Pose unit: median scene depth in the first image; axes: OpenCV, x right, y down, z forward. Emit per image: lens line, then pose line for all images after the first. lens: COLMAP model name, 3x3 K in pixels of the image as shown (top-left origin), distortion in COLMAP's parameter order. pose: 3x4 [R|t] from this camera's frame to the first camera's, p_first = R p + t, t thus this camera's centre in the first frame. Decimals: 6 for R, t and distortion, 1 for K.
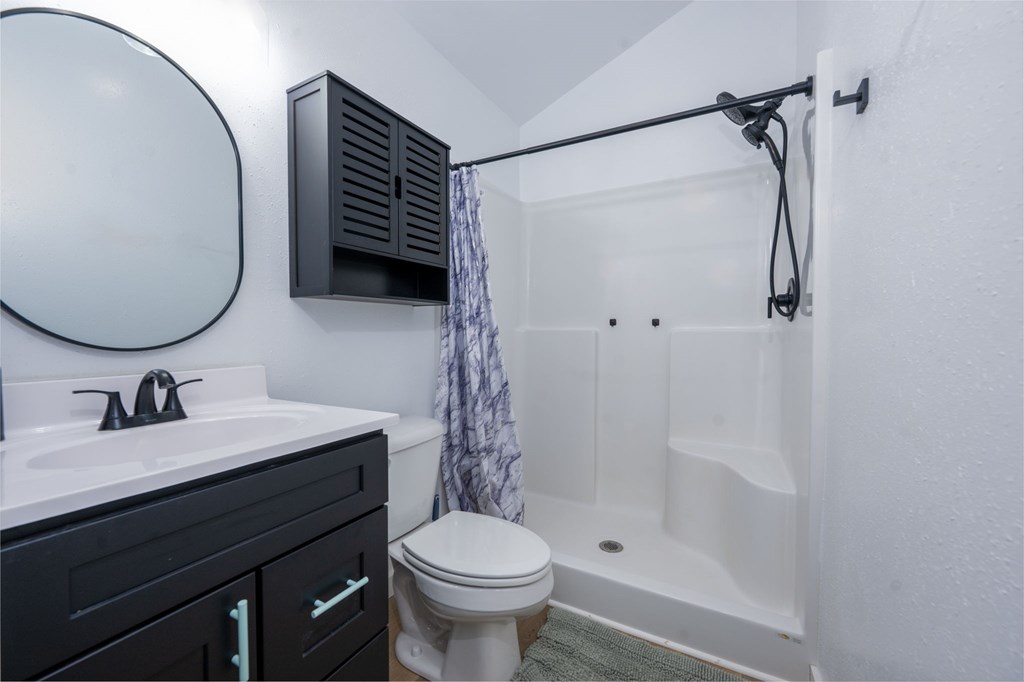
lens RADIAL K [[406.9, 0, 514.5], [0, 406.9, 337.6], [0, 0, 1]] dist [-0.002297, 0.000051]
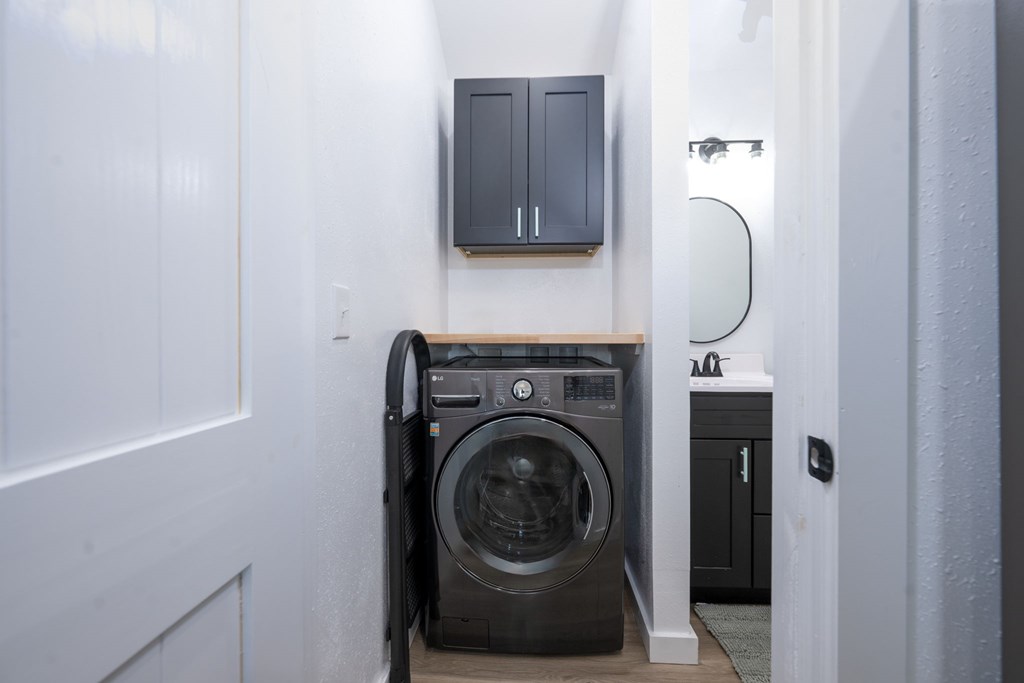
lens RADIAL K [[406.9, 0, 516.4], [0, 406.9, 339.9], [0, 0, 1]] dist [-0.002297, 0.000051]
pose [[0.429820, 0.006198, -0.902893, 0.655955], [-0.016158, 0.999869, -0.000828, 0.034392], [0.902770, 0.014945, 0.429864, -0.906691]]
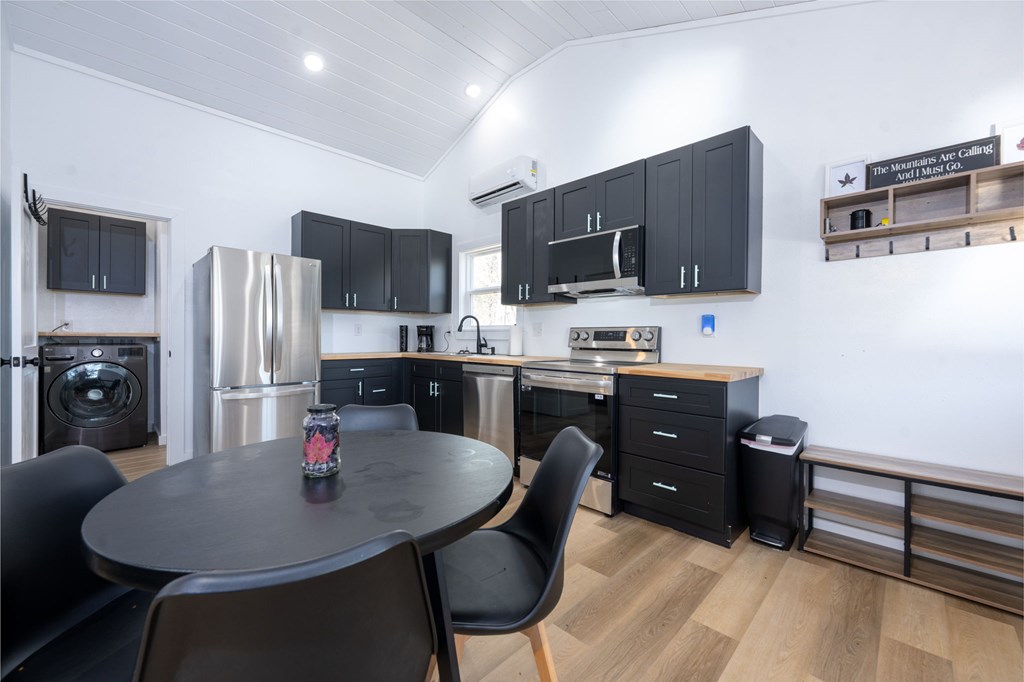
lens RADIAL K [[406.9, 0, 515.7], [0, 406.9, 338.6], [0, 0, 1]] dist [-0.002297, 0.000051]
pose [[0.964570, 0.011976, -0.263556, 6.432720], [-0.015774, 0.999800, -0.012300, 0.065331], [0.263356, 0.016022, 0.964566, -4.202592]]
